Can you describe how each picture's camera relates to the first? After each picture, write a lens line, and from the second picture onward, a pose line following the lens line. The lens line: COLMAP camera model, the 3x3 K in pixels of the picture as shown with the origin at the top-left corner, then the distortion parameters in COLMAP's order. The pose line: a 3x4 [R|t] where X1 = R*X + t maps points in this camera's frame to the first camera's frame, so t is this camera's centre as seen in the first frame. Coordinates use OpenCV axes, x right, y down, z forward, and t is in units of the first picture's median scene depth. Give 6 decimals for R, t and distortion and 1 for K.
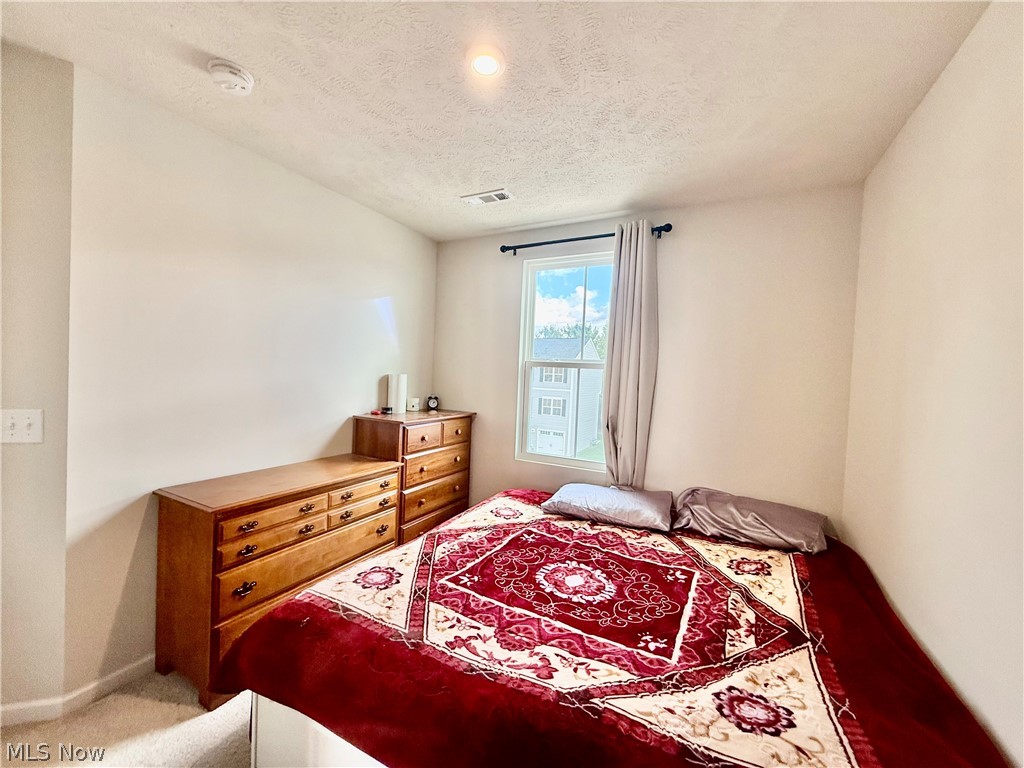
lens RADIAL K [[406.1, 0, 508.6], [0, 406.1, 385.0], [0, 0, 1]] dist [-0.000894, -0.000122]
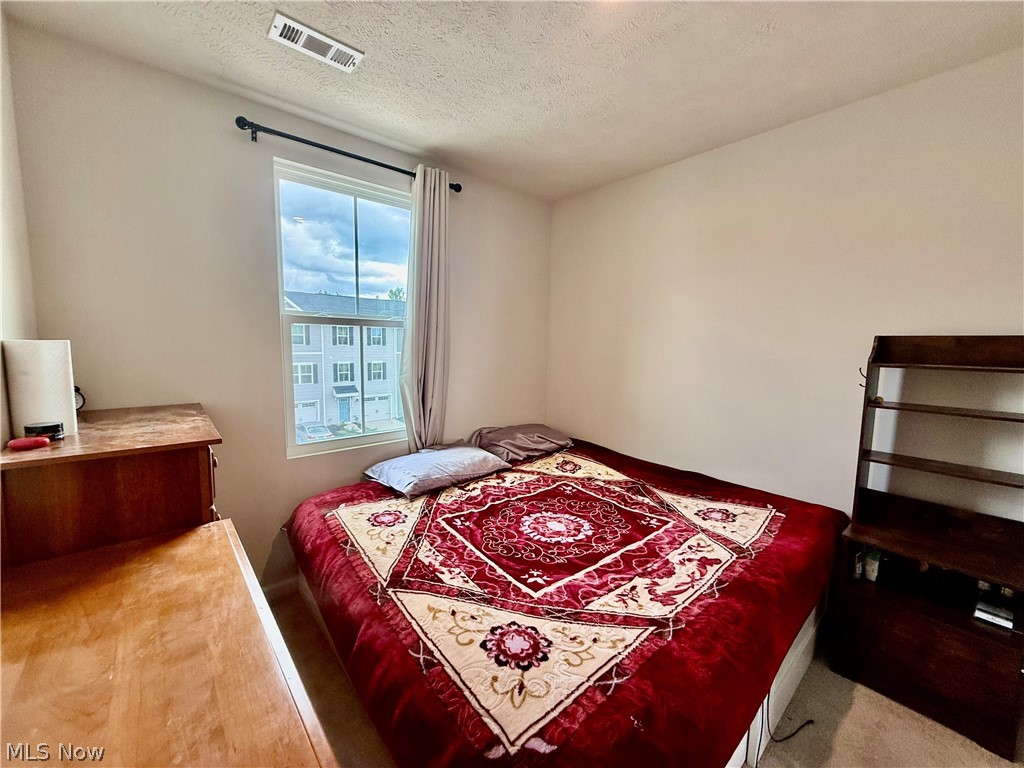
lens RADIAL K [[406.1, 0, 508.6], [0, 406.1, 385.0], [0, 0, 1]] dist [-0.000894, -0.000122]
pose [[0.363792, -0.135090, 0.921632, -0.768227], [0.022516, 0.990414, 0.136284, -0.043510], [-0.931208, -0.028828, 0.363346, 0.666480]]
